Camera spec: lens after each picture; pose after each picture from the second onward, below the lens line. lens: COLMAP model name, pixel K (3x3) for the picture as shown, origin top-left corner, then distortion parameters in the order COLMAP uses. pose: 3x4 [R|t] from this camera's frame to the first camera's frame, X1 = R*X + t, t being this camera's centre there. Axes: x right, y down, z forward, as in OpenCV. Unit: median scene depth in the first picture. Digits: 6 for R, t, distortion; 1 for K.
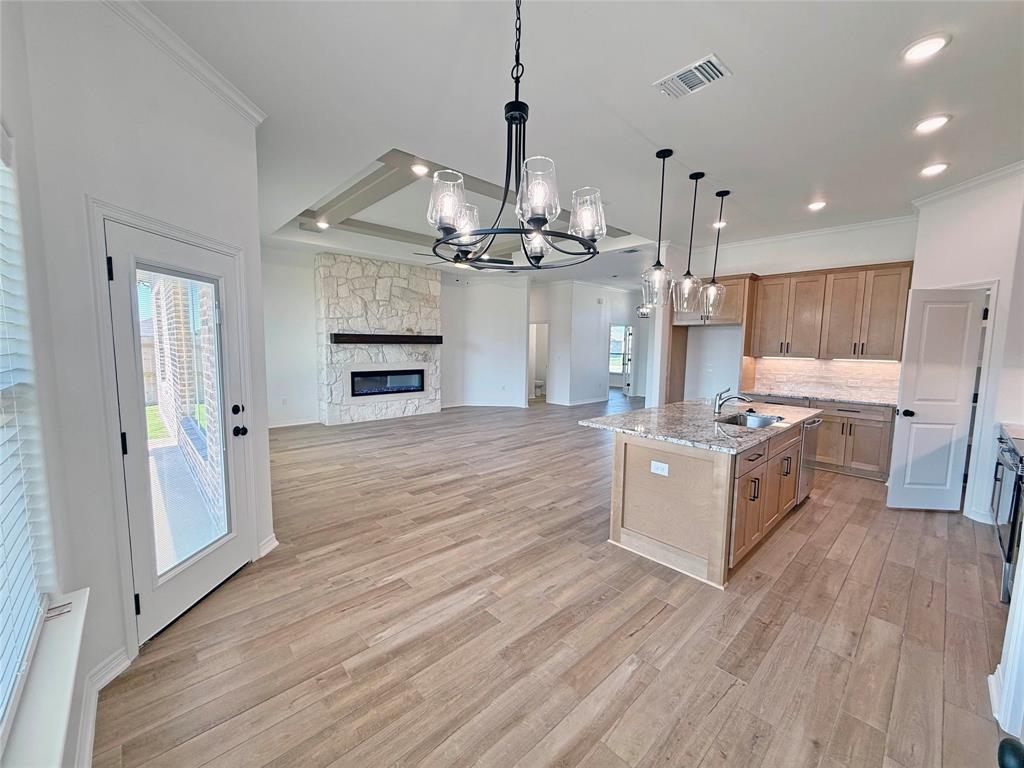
lens RADIAL K [[408.2, 0, 510.7], [0, 408.2, 383.6], [0, 0, 1]] dist [-0.000314, -0.000157]
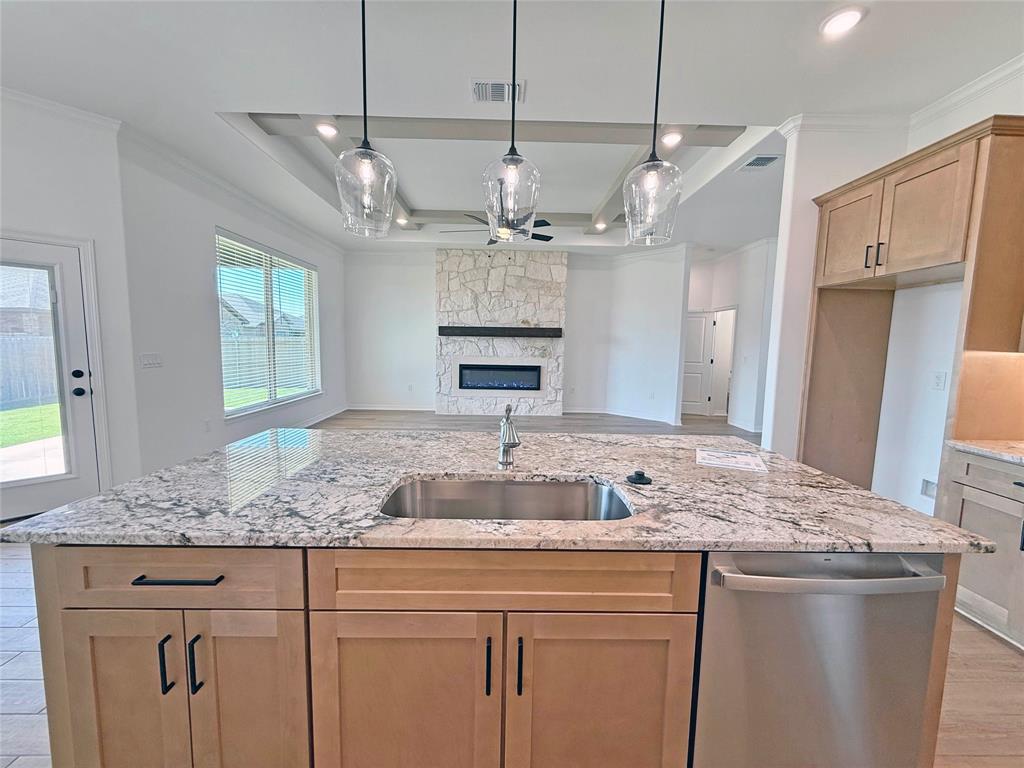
lens RADIAL K [[408.2, 0, 510.7], [0, 408.2, 383.6], [0, 0, 1]] dist [-0.000314, -0.000157]
pose [[0.744568, 0.067679, -0.664107, 0.515486], [-0.074382, 0.997063, 0.018217, -0.011947], [0.663389, 0.035833, 0.747416, 0.449104]]
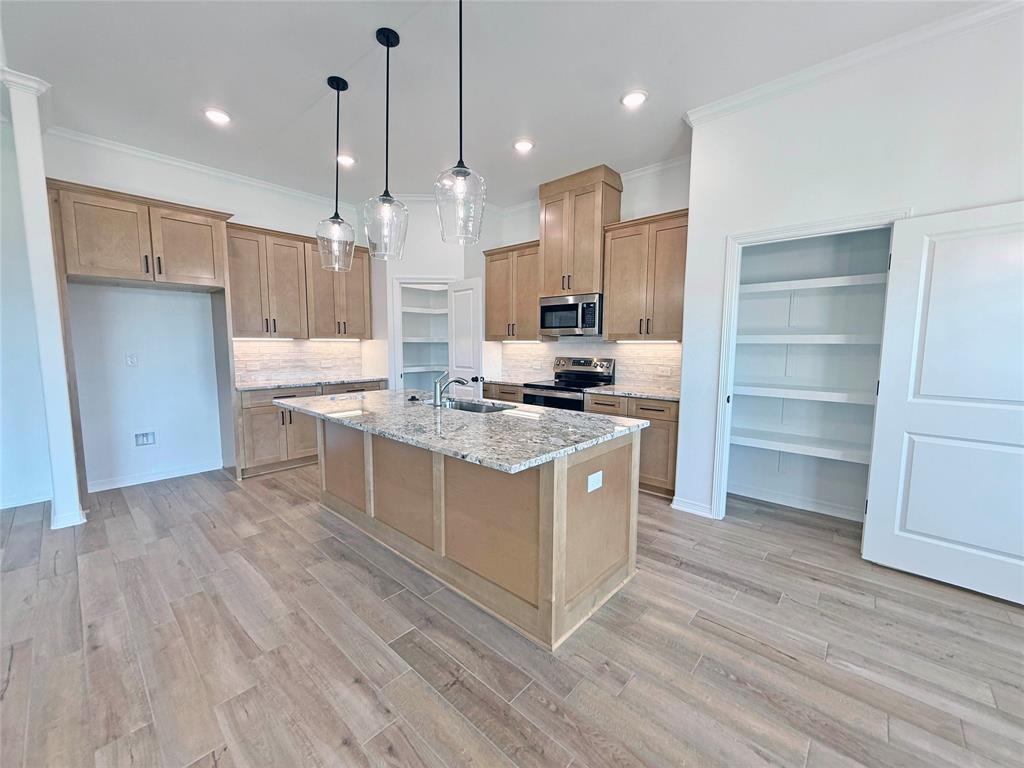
lens RADIAL K [[408.2, 0, 510.7], [0, 408.2, 383.6], [0, 0, 1]] dist [-0.000314, -0.000157]
pose [[-0.084030, -0.115044, 0.989800, -0.155752], [0.092344, 0.988139, 0.122691, -0.031266], [-0.992175, 0.101712, -0.072410, 0.602285]]
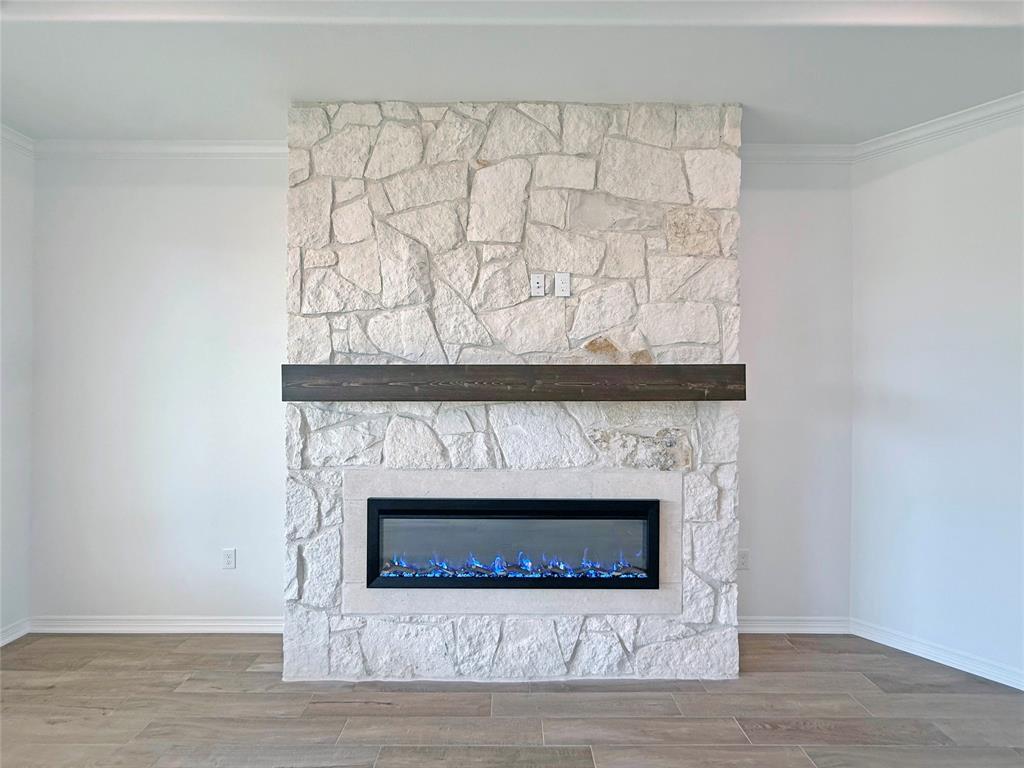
lens RADIAL K [[408.2, 0, 510.7], [0, 408.2, 383.6], [0, 0, 1]] dist [-0.000314, -0.000157]
pose [[0.736199, -0.013059, -0.676639, -0.169977], [-0.060848, 0.994487, -0.085398, -0.122538], [0.674024, 0.104042, 0.731346, 1.156762]]
